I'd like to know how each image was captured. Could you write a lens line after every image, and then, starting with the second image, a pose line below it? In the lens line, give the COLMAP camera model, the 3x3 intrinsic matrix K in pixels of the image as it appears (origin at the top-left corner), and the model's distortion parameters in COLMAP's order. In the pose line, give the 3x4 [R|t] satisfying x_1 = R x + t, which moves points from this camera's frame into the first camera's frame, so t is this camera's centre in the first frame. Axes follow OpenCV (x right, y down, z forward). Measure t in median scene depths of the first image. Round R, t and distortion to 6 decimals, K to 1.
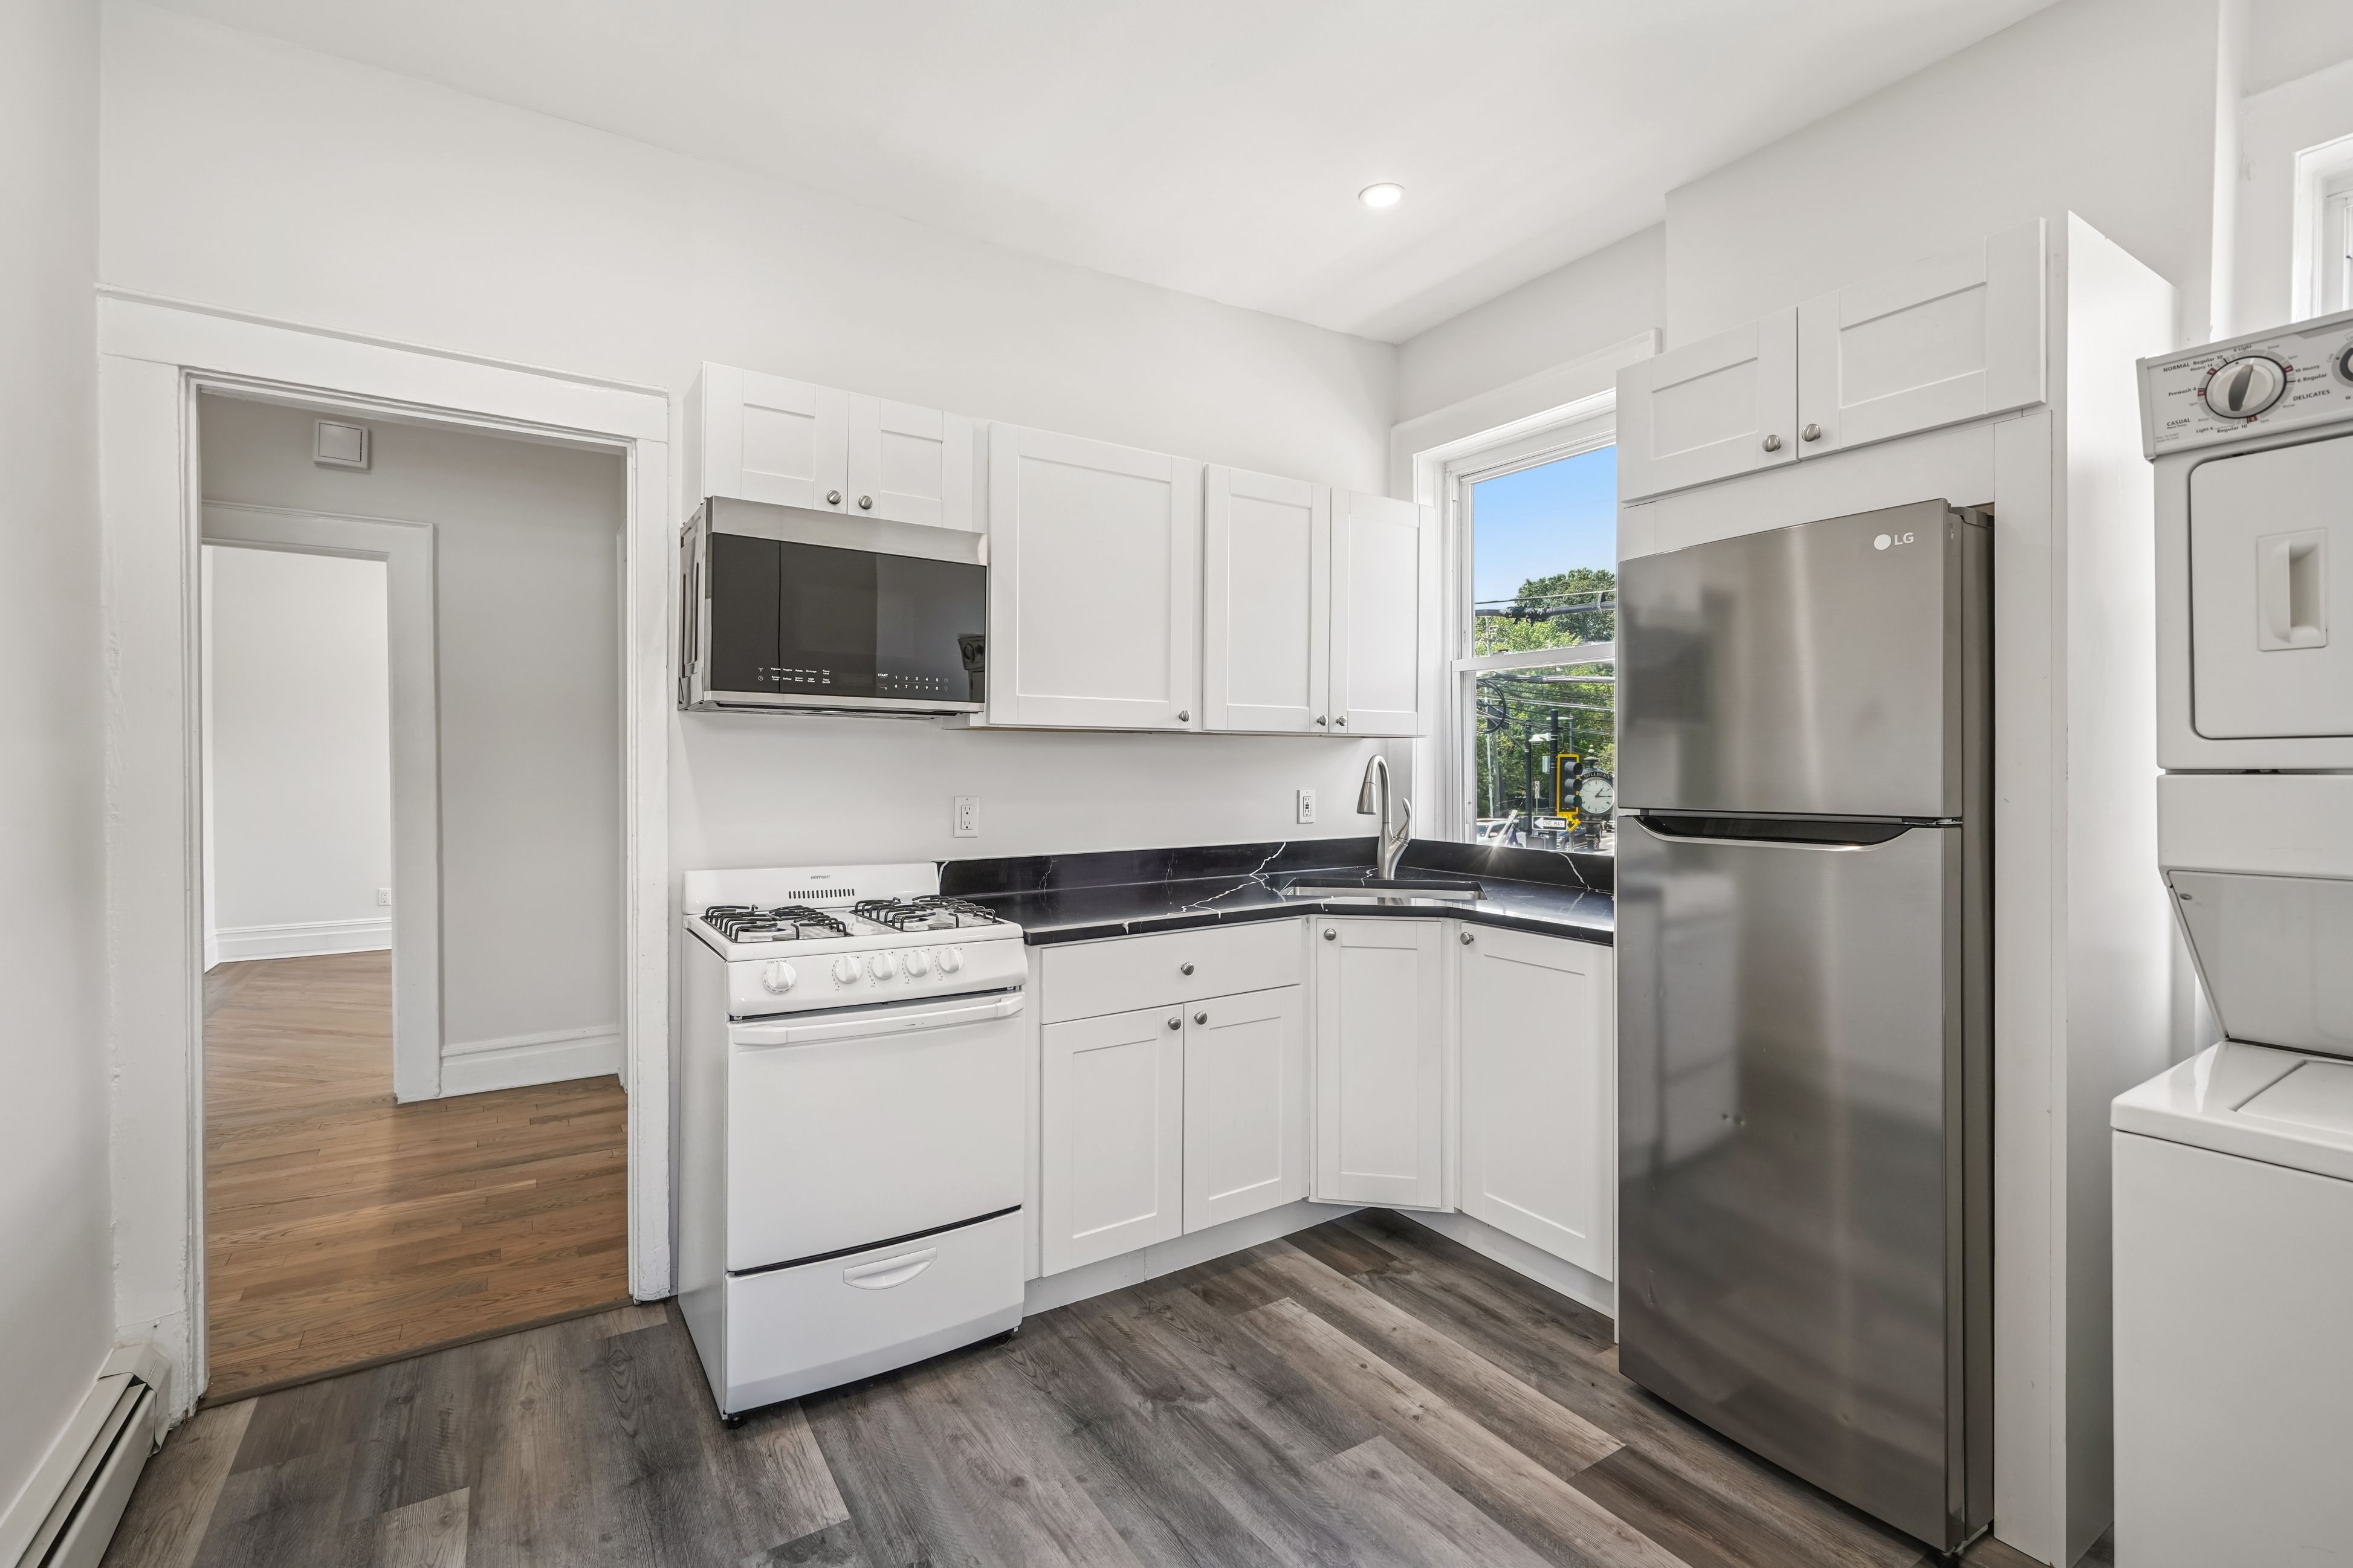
lens RADIAL K [[1072.8, 0, 1160.6], [0, 1072.8, 767.5], [0, 0, 1]] dist [-0.003395, 0.002307]
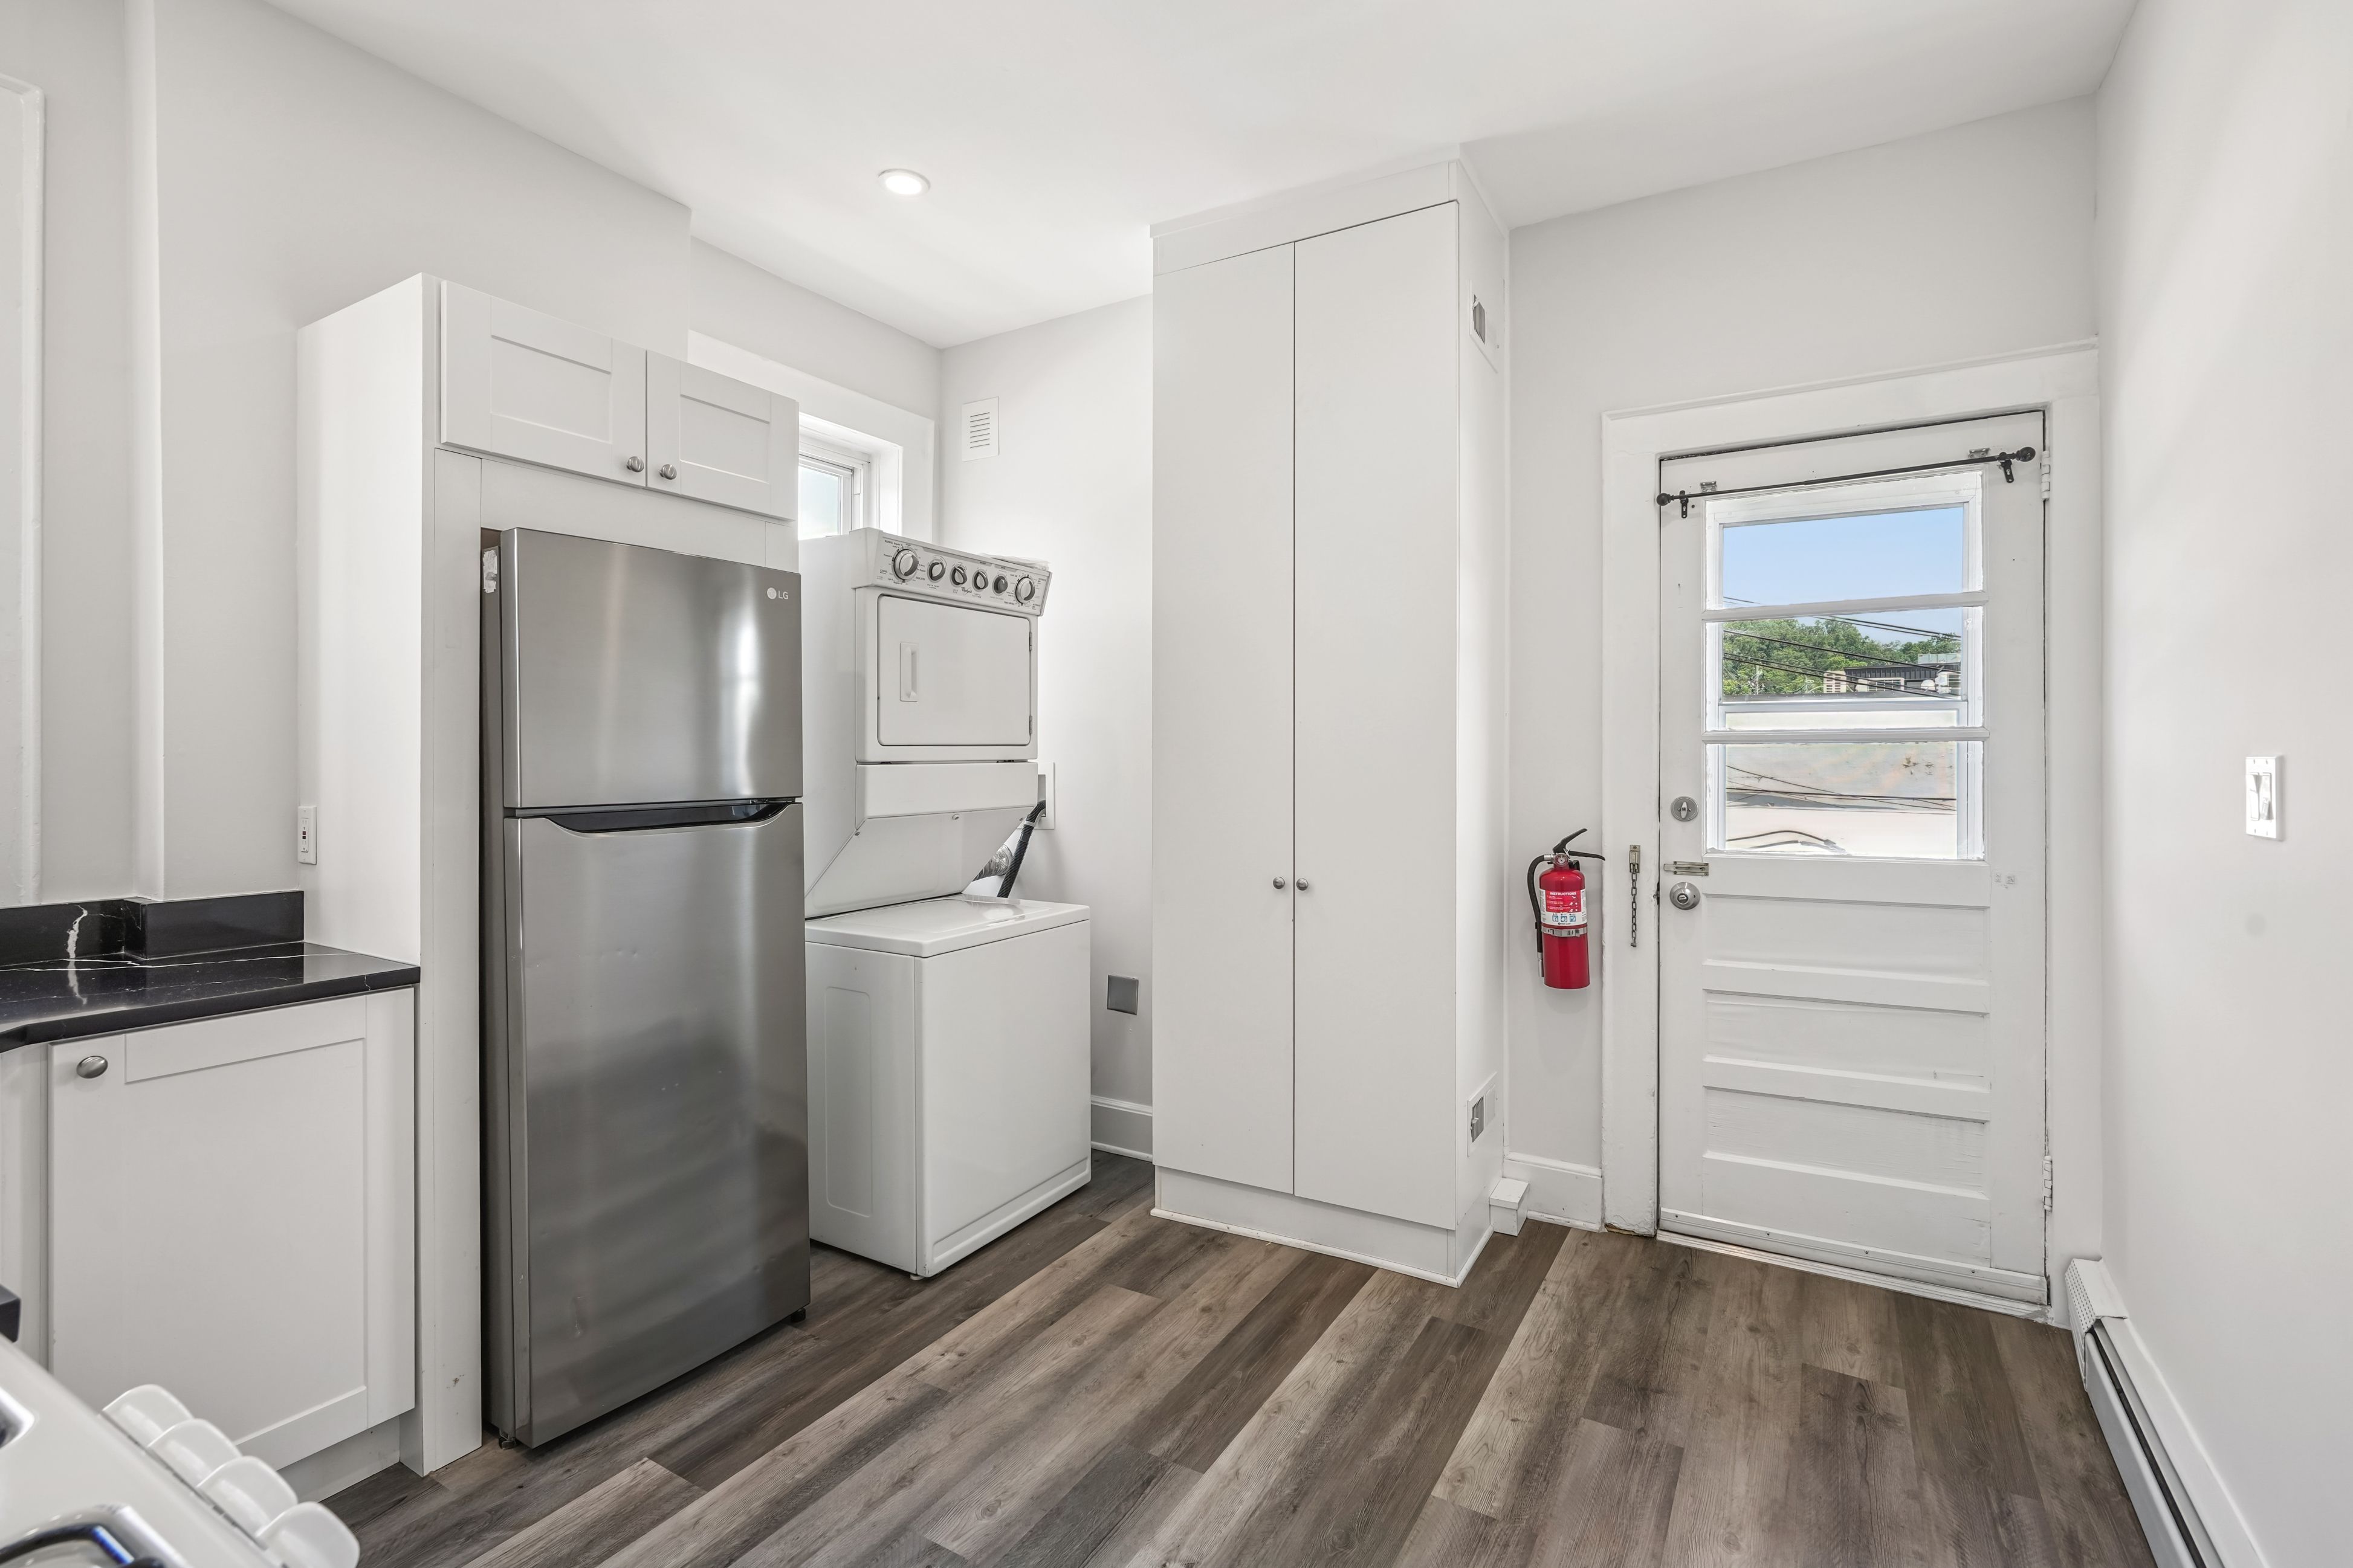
lens RADIAL K [[1072.8, 0, 1174.1], [0, 1072.8, 759.0], [0, 0, 1]] dist [-0.003395, 0.002307]
pose [[-0.458441, -0.004641, 0.888713, -0.514656], [-0.000742, 0.999988, 0.004839, -0.007292], [-0.888725, 0.001559, -0.458439, 0.804605]]
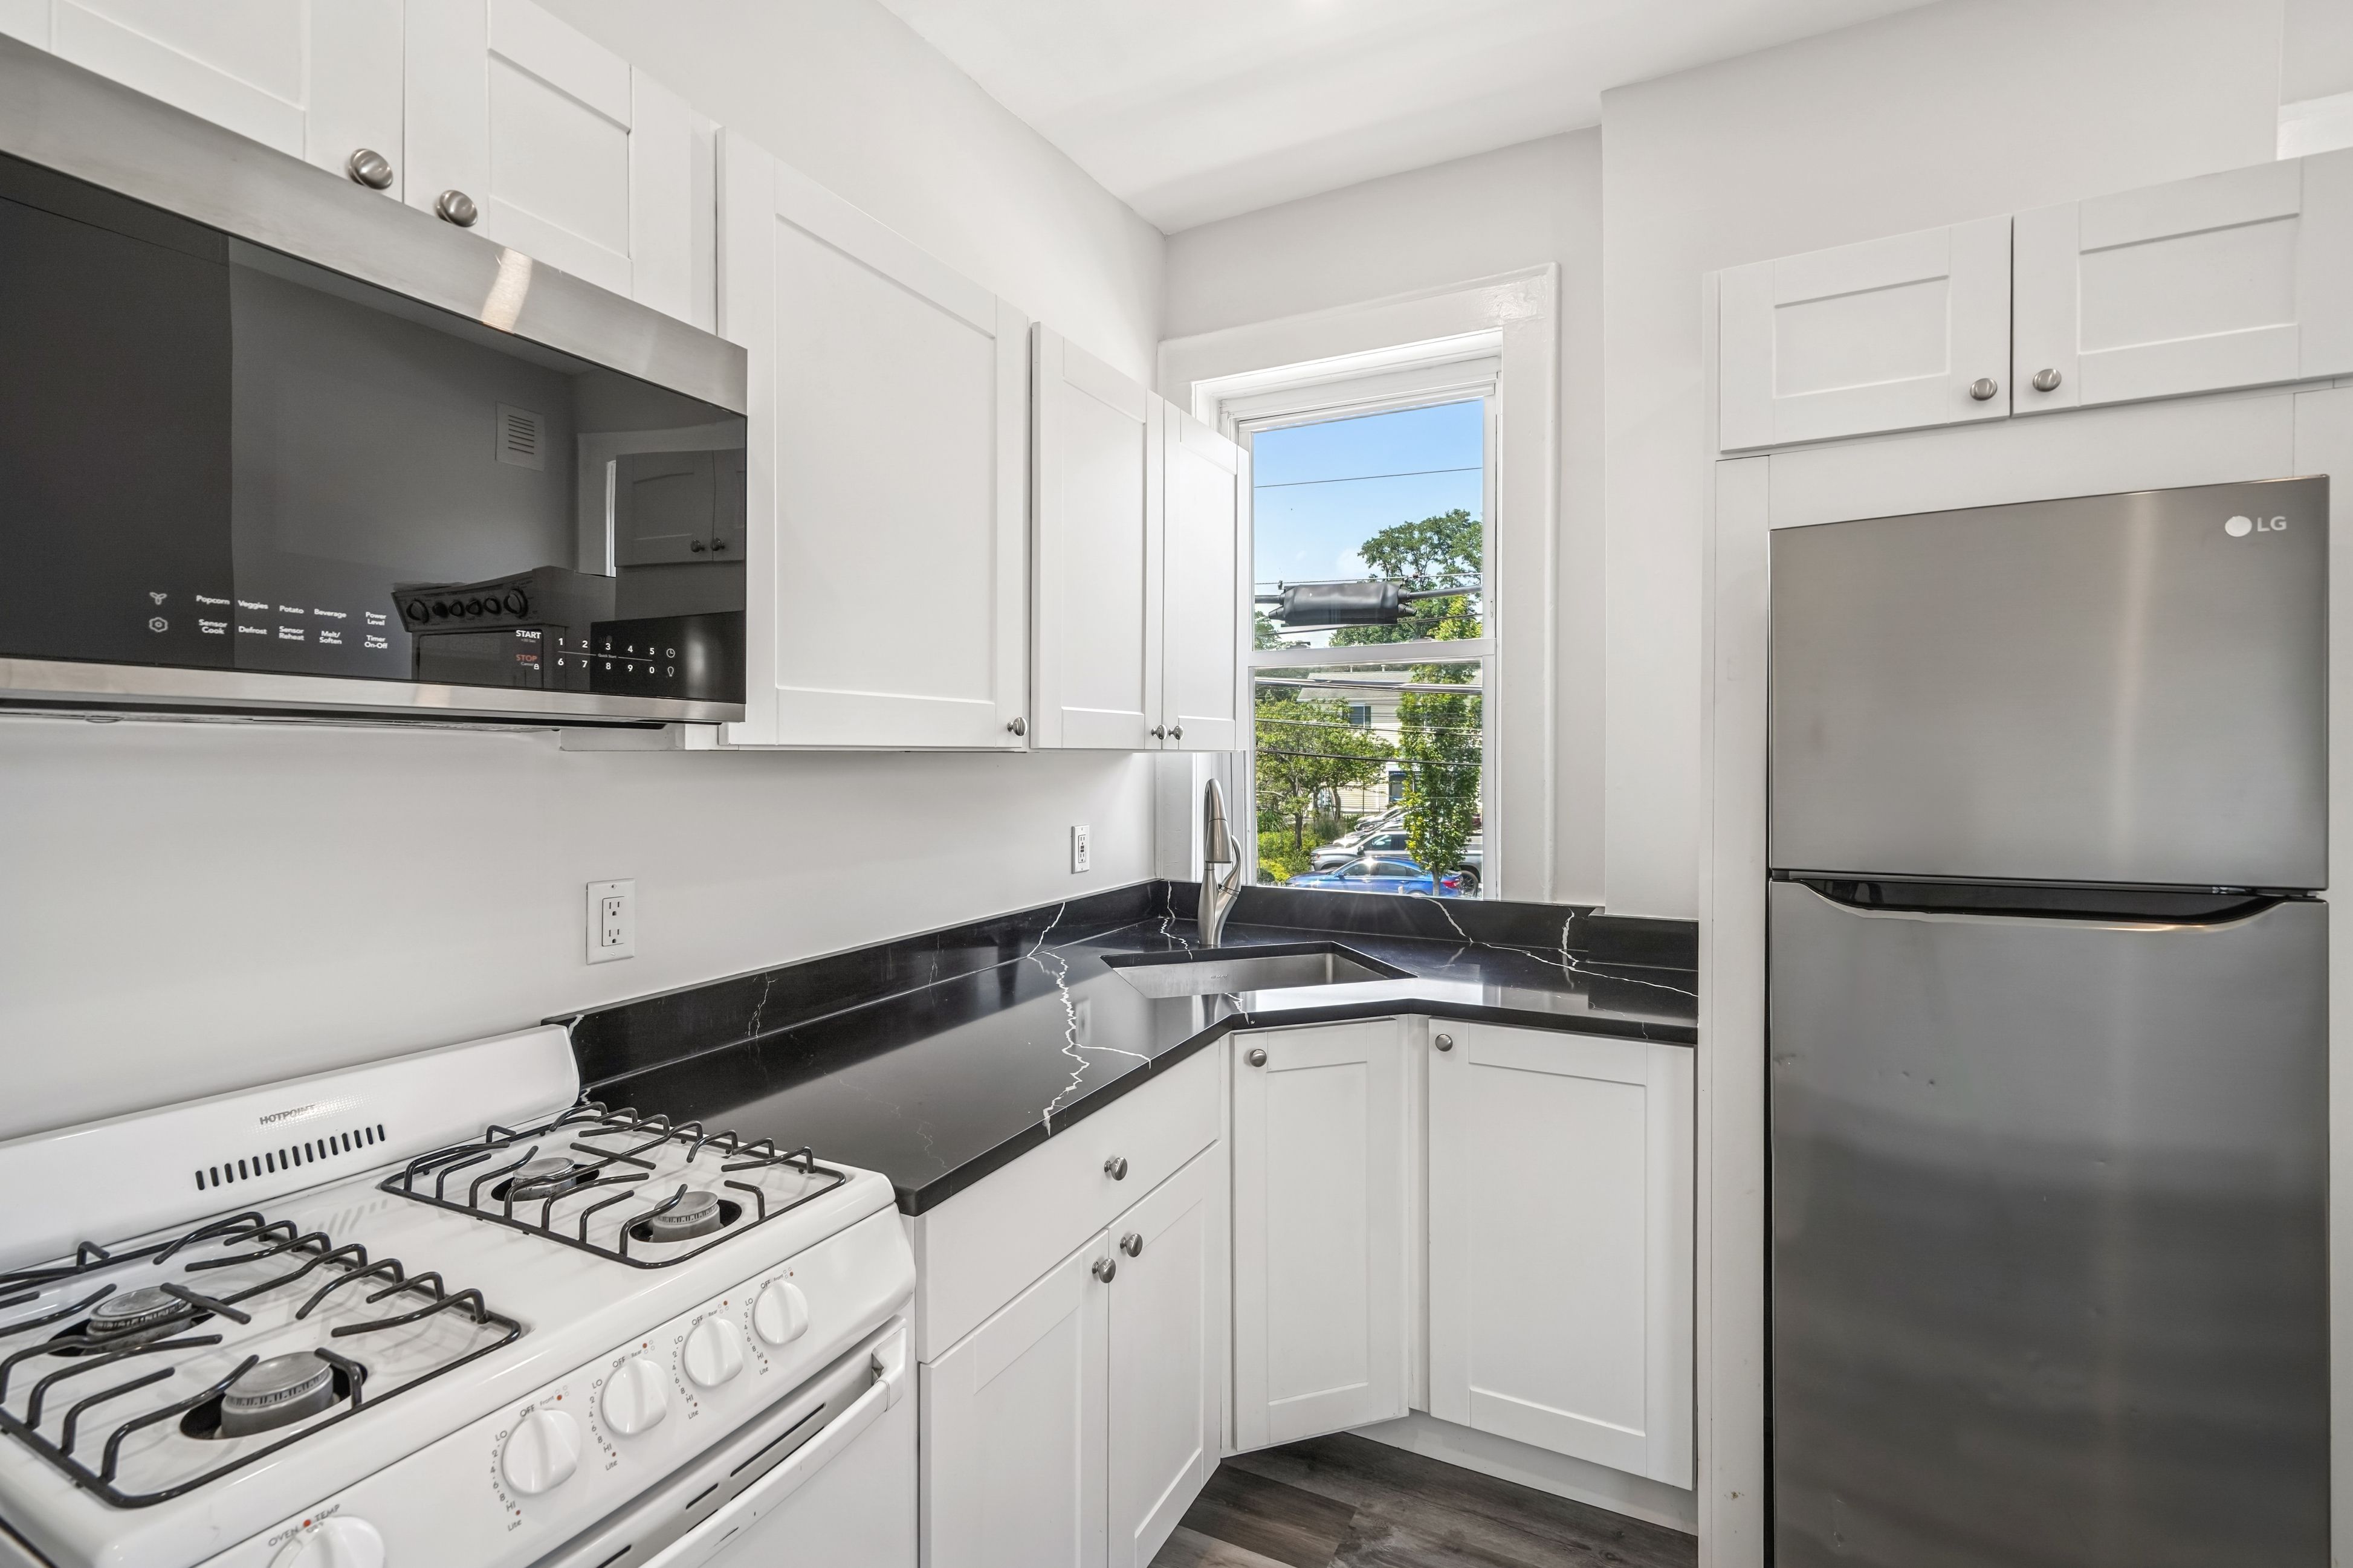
lens RADIAL K [[1072.8, 0, 1175.4], [0, 1072.8, 769.0], [0, 0, 1]] dist [-0.003395, 0.002307]
pose [[0.858937, -0.012448, 0.511931, -0.251344], [0.006535, 0.999890, 0.013348, -0.037198], [-0.512040, -0.008119, 0.858923, 0.506121]]
